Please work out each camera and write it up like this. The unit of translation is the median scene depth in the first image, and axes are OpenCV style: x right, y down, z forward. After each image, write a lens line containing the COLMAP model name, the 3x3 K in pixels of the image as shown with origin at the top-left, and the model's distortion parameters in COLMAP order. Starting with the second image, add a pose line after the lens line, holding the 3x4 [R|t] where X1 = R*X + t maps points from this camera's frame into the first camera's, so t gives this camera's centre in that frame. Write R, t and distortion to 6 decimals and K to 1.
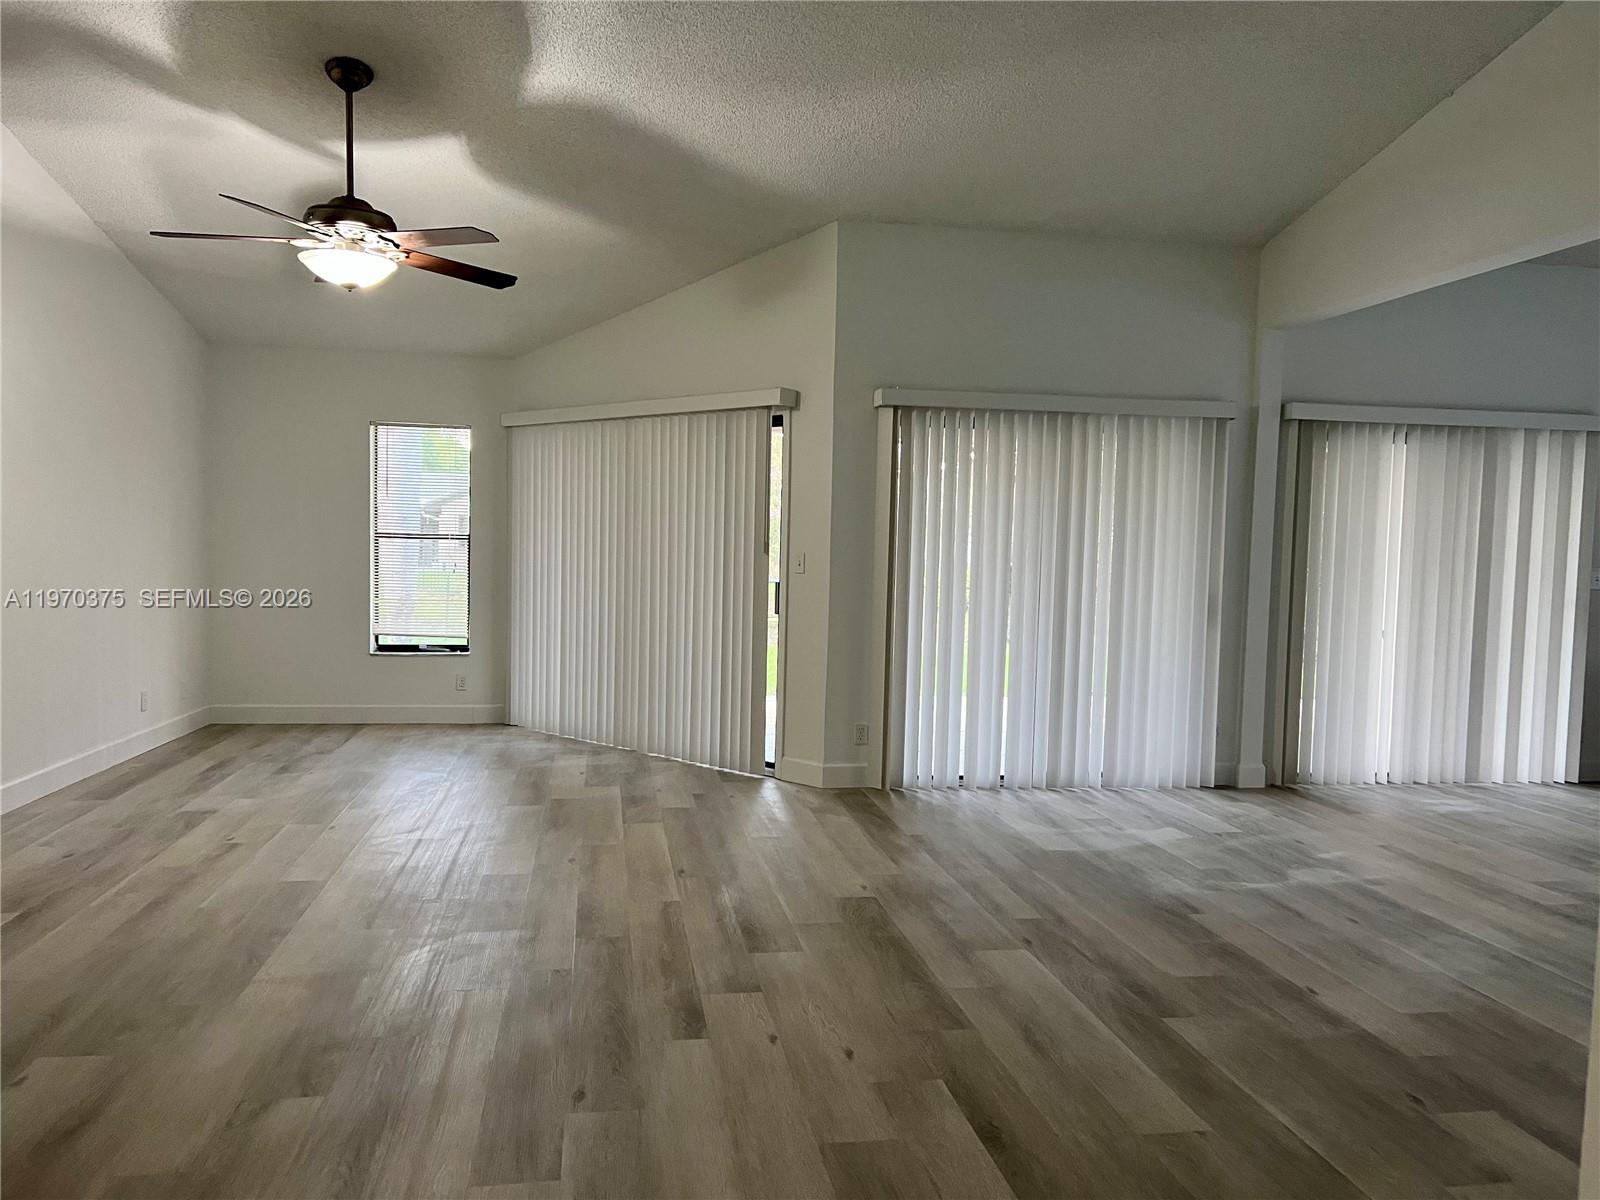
lens RADIAL K [[1212.1, 0, 802.7], [0, 1212.1, 607.6], [0, 0, 1]] dist [0.070391, -0.078414]
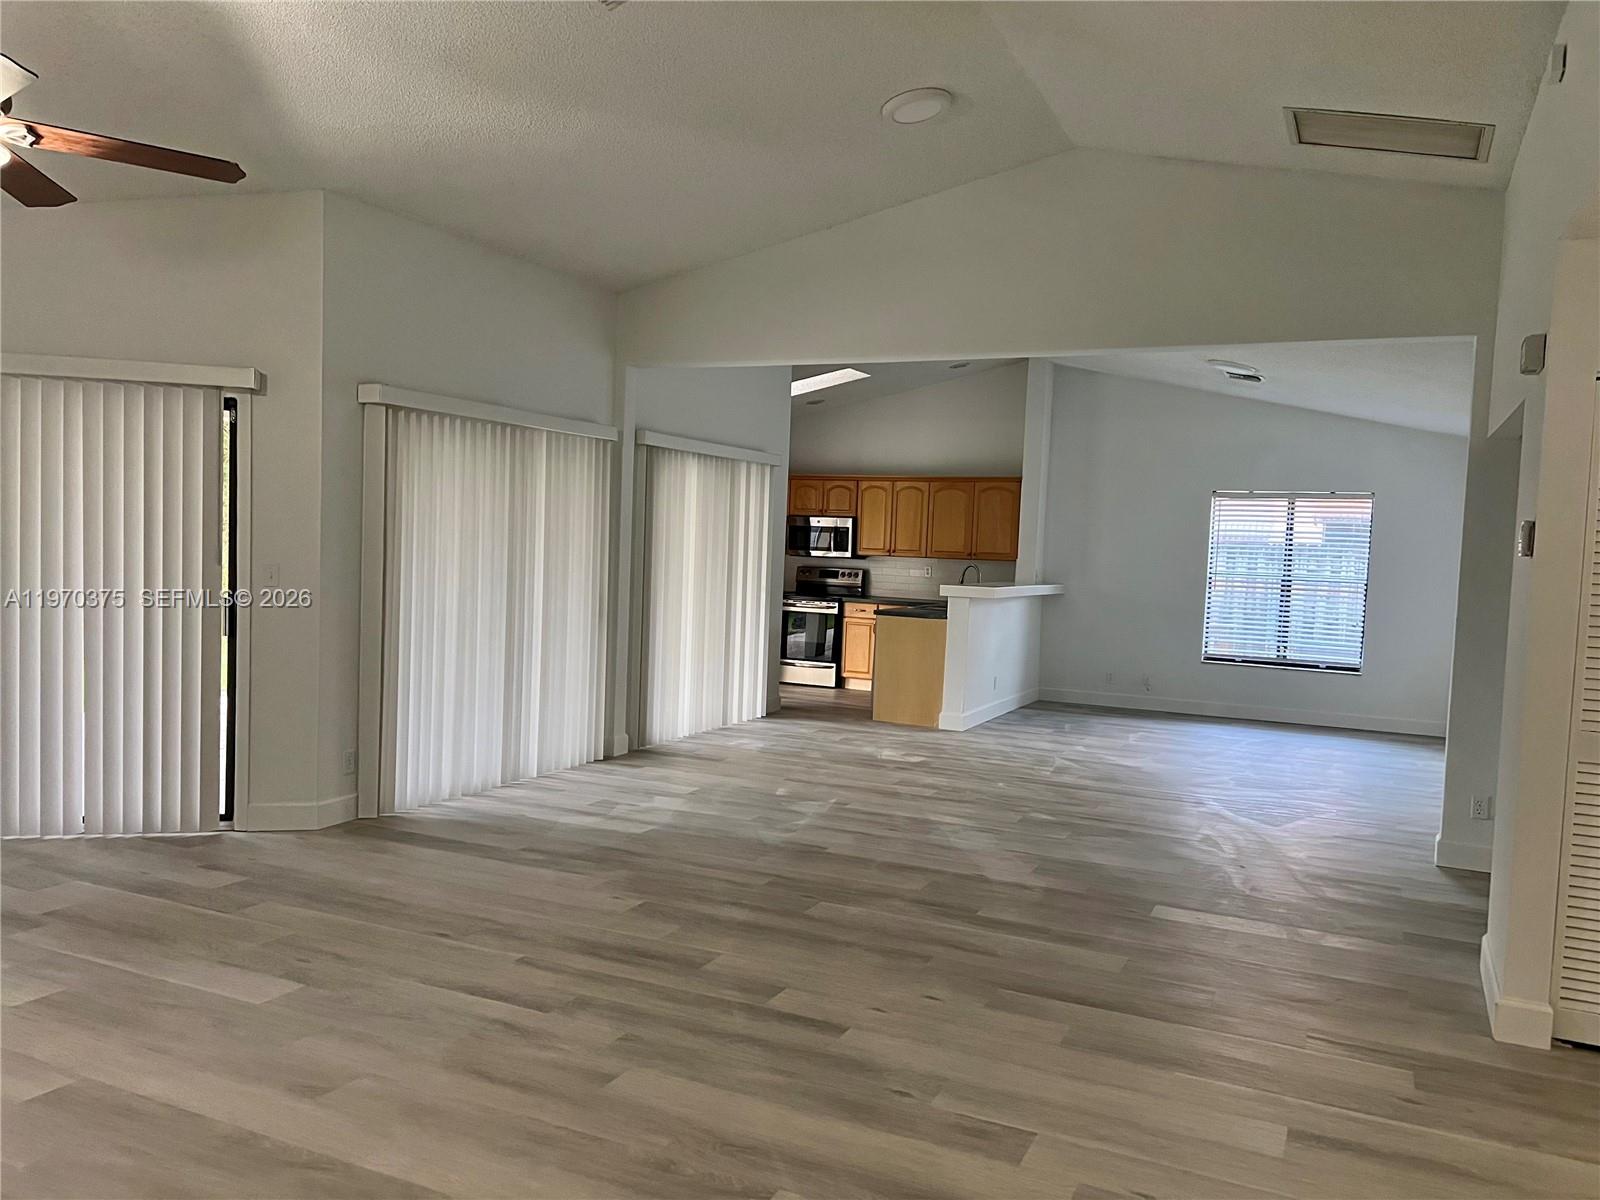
lens RADIAL K [[1212.1, 0, 816.1], [0, 1212.1, 601.1], [0, 0, 1]] dist [0.070391, -0.078414]
pose [[0.565506, -0.044514, 0.823542, -0.513746], [0.022735, 0.999004, 0.038386, -0.043814], [-0.824431, -0.002985, 0.565955, 0.197031]]
